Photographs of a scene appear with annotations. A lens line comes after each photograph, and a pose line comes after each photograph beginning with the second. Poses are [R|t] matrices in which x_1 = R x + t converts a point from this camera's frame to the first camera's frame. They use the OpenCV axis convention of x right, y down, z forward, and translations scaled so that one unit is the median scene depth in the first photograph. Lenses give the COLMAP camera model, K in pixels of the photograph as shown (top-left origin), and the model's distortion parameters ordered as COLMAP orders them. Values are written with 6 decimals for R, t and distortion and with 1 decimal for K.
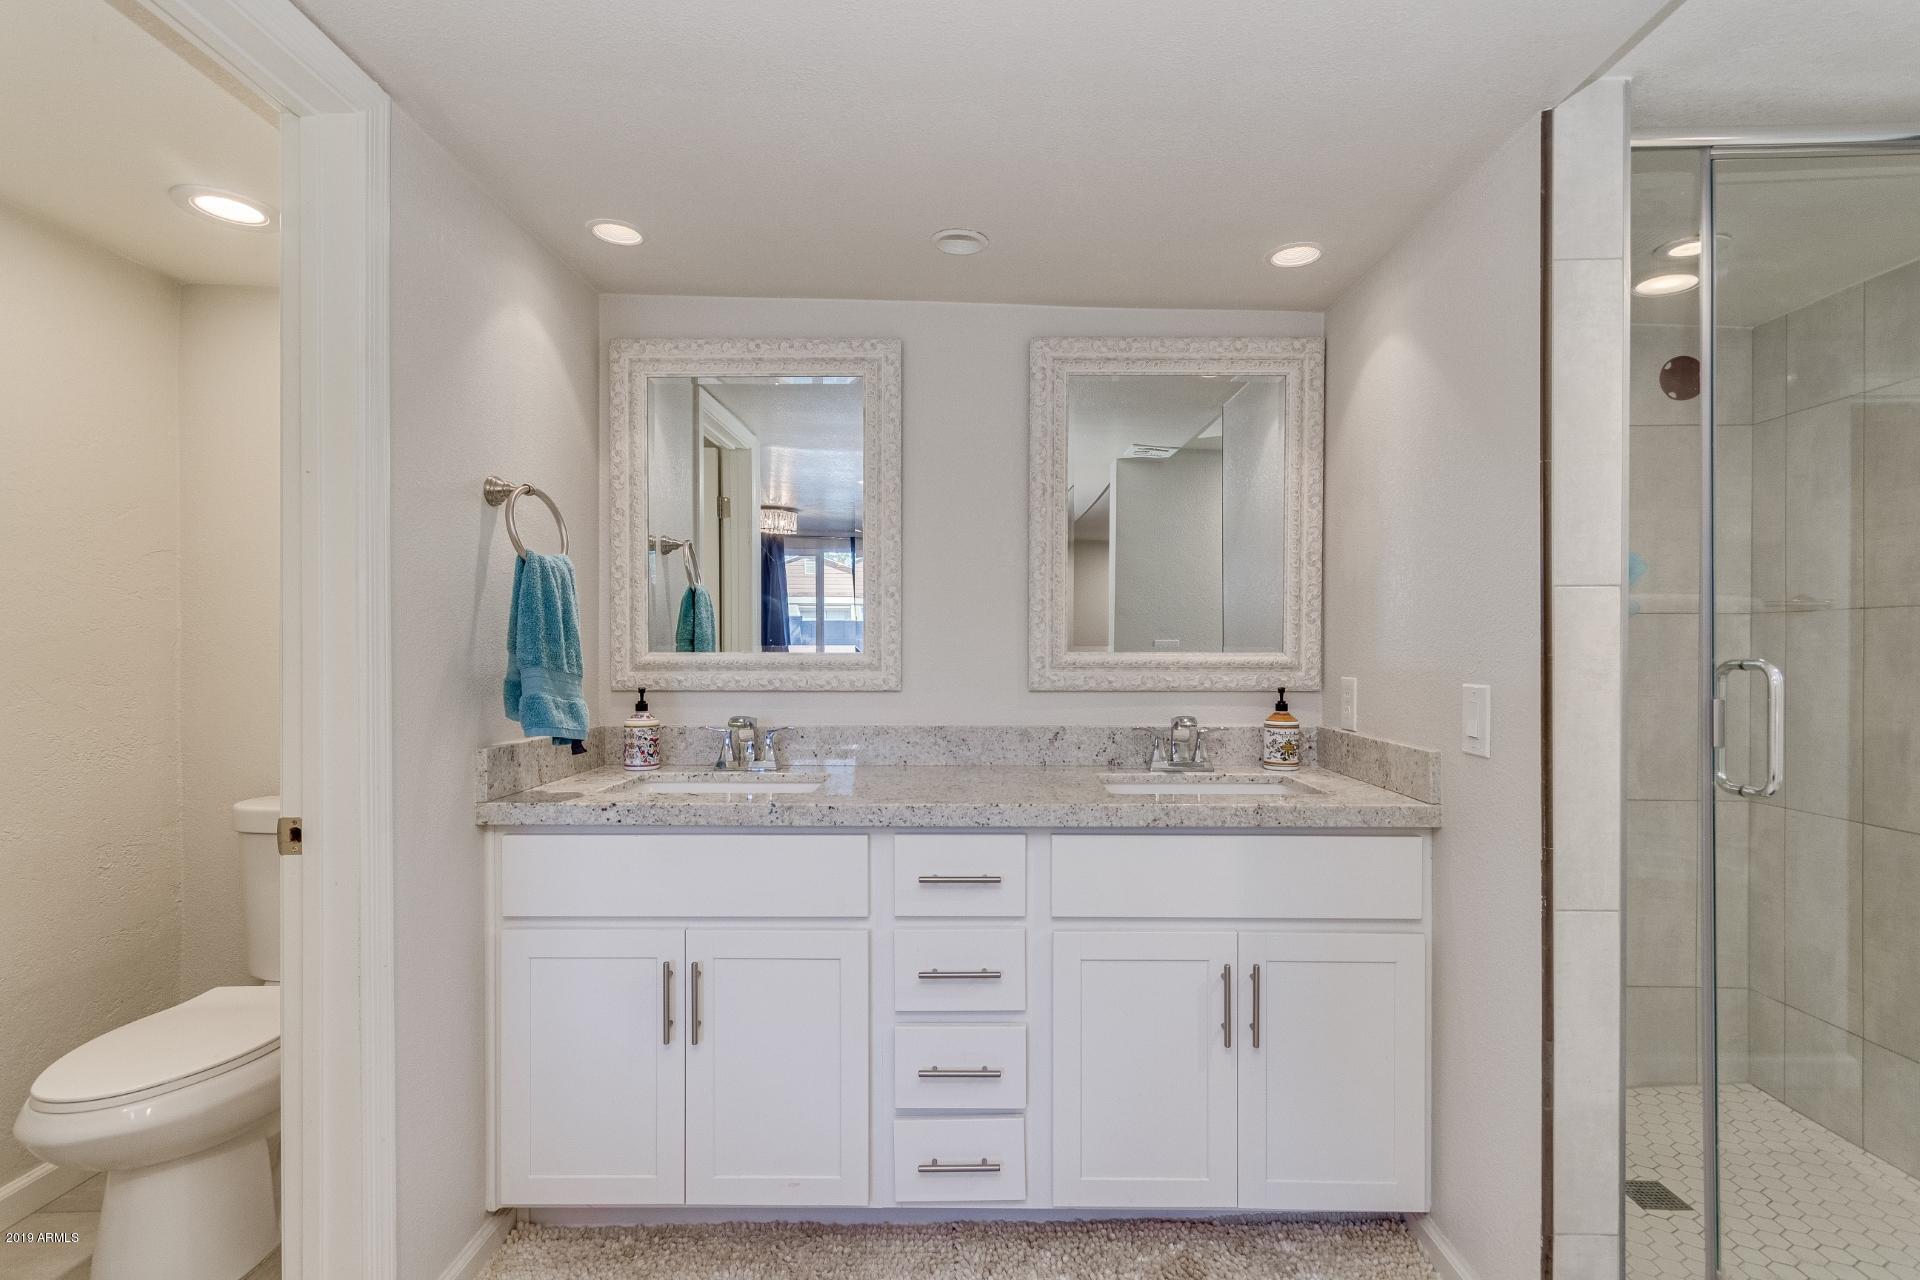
lens RADIAL K [[902.7, 0, 961.1], [0, 902.7, 657.7], [0, 0, 1]] dist [-0.008132, 0.000704]
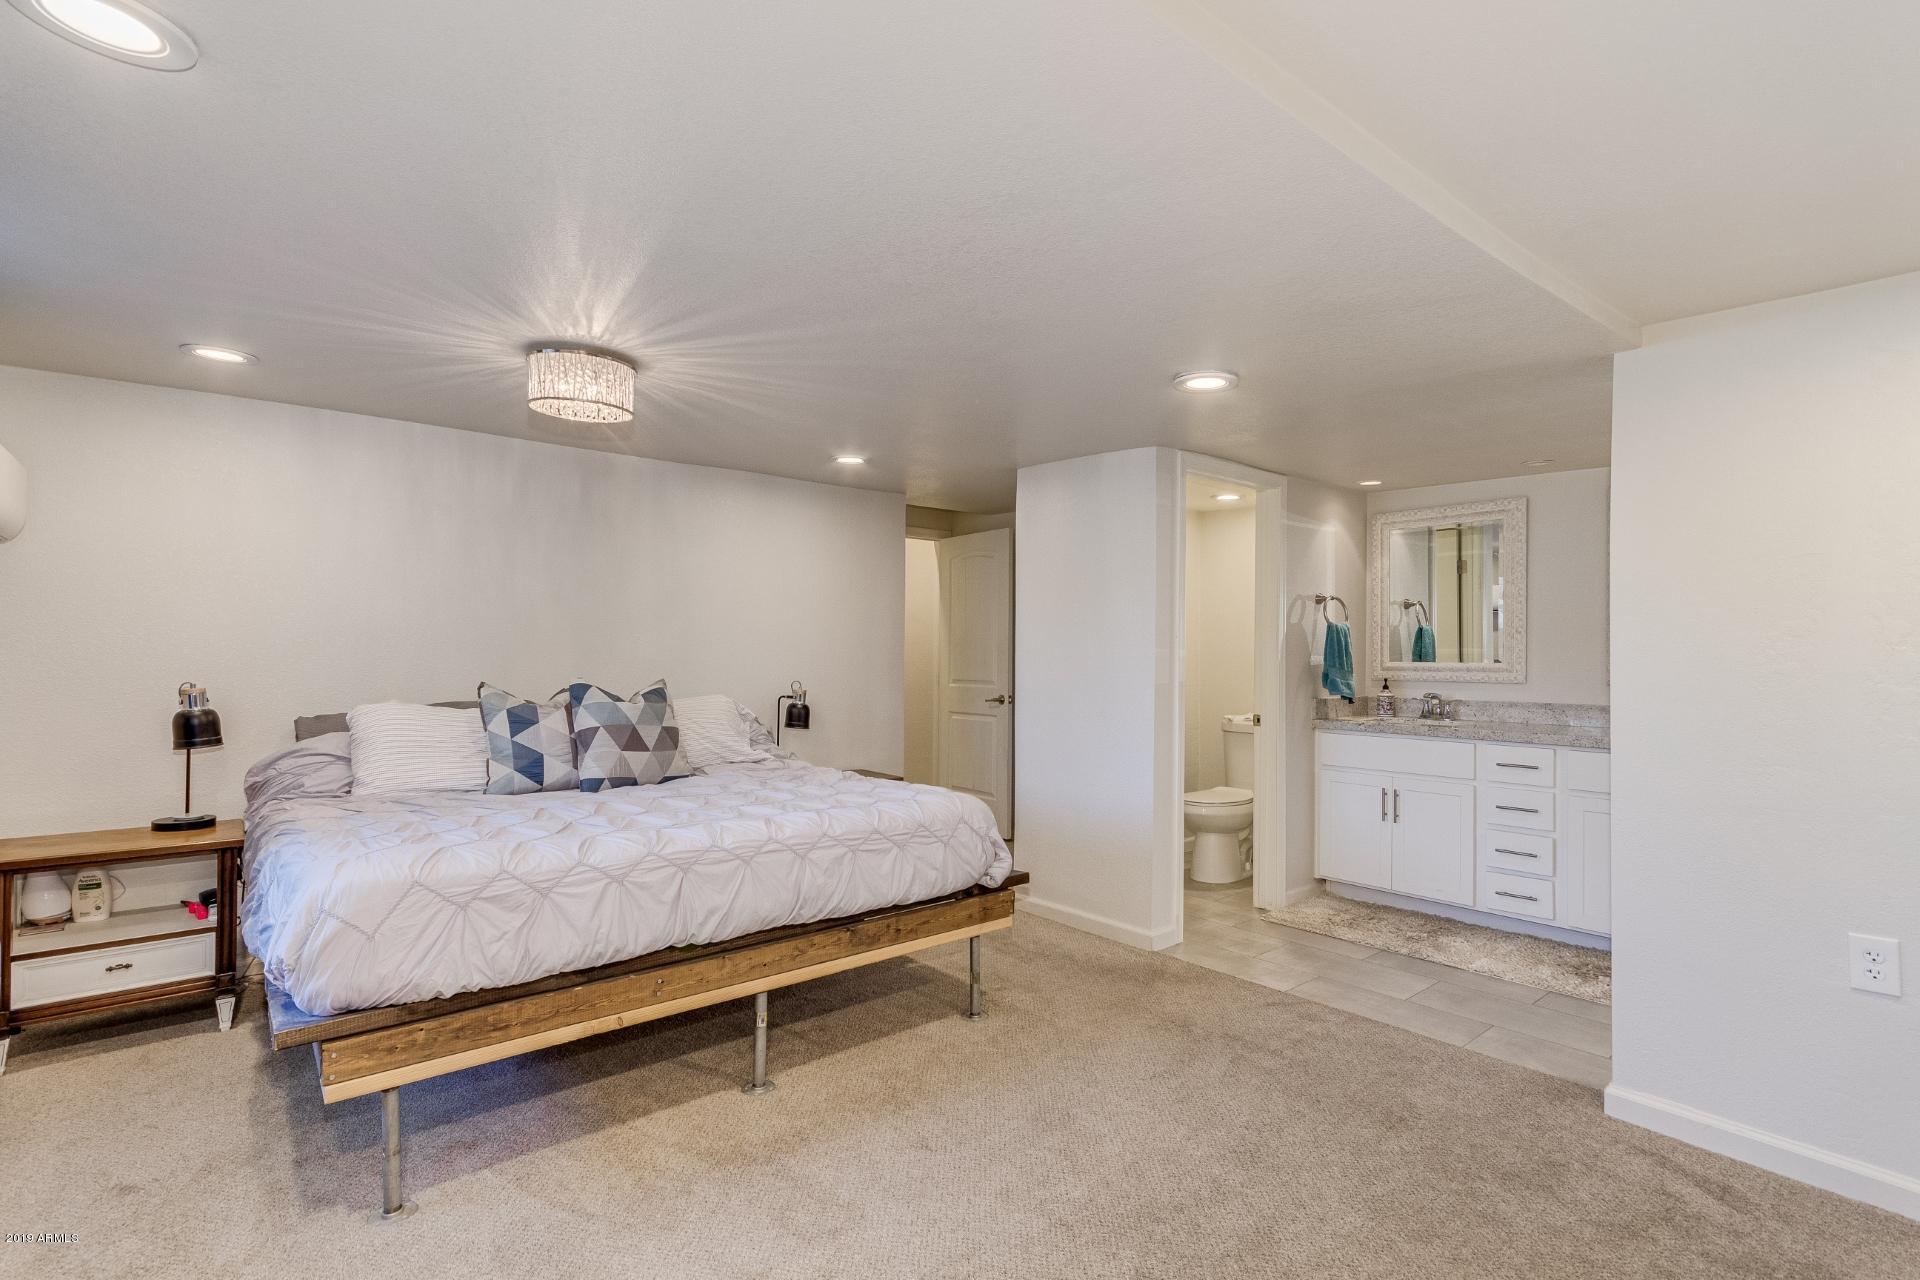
lens RADIAL K [[902.7, 0, 961.1], [0, 902.7, 657.7], [0, 0, 1]] dist [-0.008132, 0.000704]
pose [[0.651215, 0.006448, -0.758866, 0.705989], [-0.006792, 0.999973, 0.002668, -0.016847], [0.758863, 0.003417, 0.651241, -1.329970]]
